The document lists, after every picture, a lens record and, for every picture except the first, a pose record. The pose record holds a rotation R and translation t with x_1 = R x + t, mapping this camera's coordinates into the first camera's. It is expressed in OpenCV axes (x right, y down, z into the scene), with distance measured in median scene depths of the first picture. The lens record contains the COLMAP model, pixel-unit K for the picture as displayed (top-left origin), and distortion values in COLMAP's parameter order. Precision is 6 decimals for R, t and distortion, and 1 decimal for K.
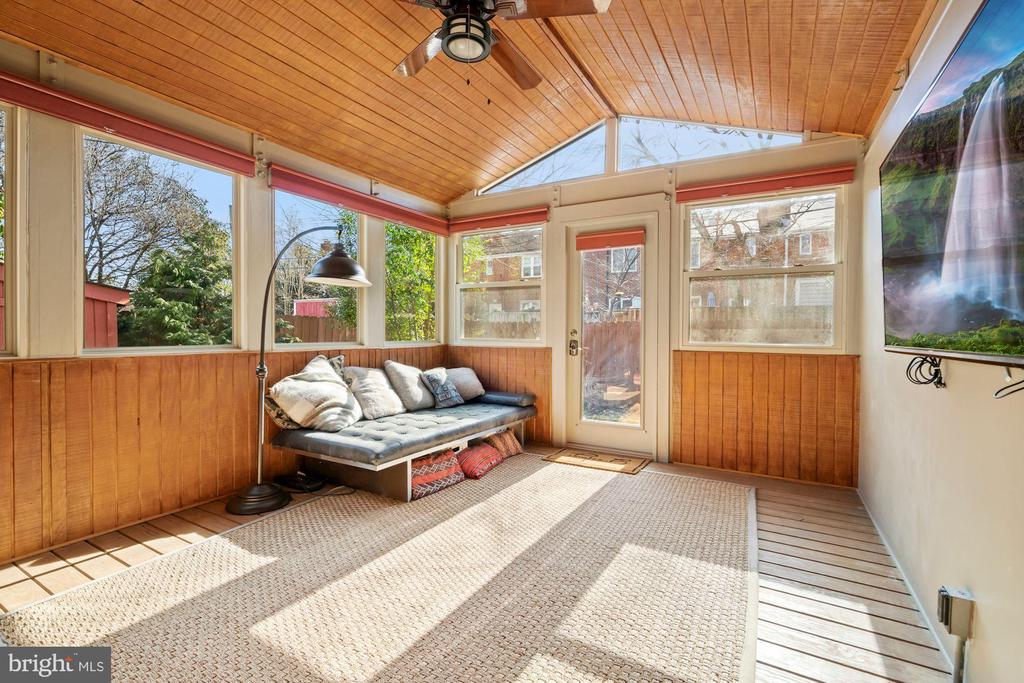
lens RADIAL K [[474.3, 0, 506.6], [0, 474.3, 335.7], [0, 0, 1]] dist [-0.001256, 0.002521]
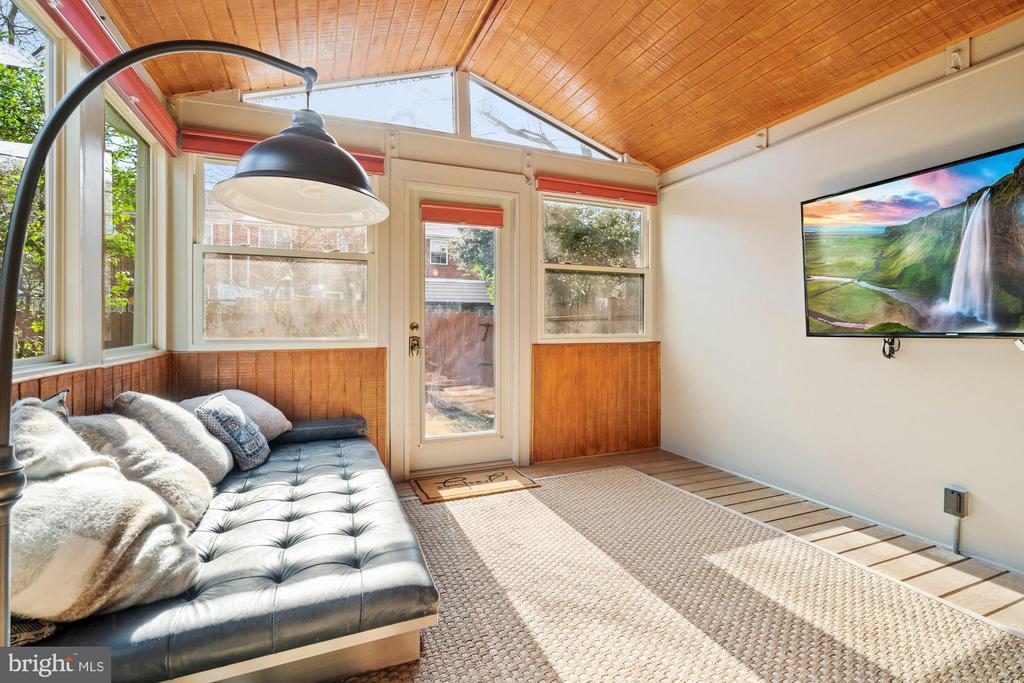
lens RADIAL K [[474.3, 0, 517.8], [0, 474.3, 321.1], [0, 0, 1]] dist [-0.001256, 0.002521]
pose [[0.589592, -0.000481, 0.807701, -0.454936], [0.016329, 0.999803, -0.011324, -0.005114], [-0.807536, 0.019865, 0.589483, 0.493102]]
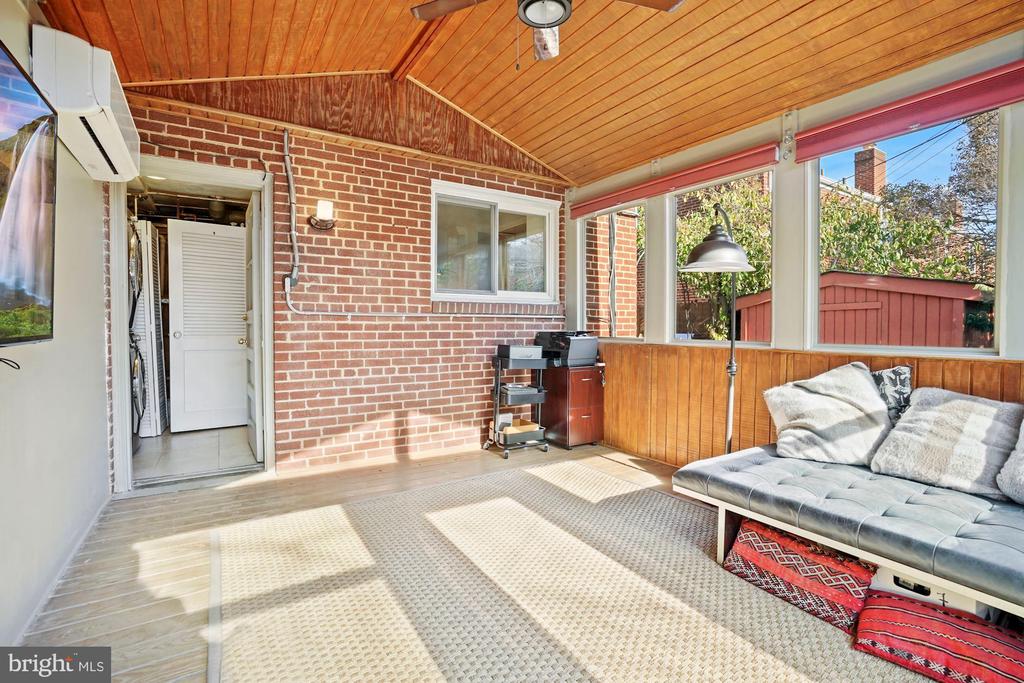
lens RADIAL K [[474.3, 0, 508.4], [0, 474.3, 340.8], [0, 0, 1]] dist [-0.001256, 0.002521]
pose [[-0.459979, 0.015304, -0.887798, 0.464284], [-0.025346, 0.999218, 0.030356, 0.001110], [0.887568, 0.036465, -0.459232, 0.845667]]
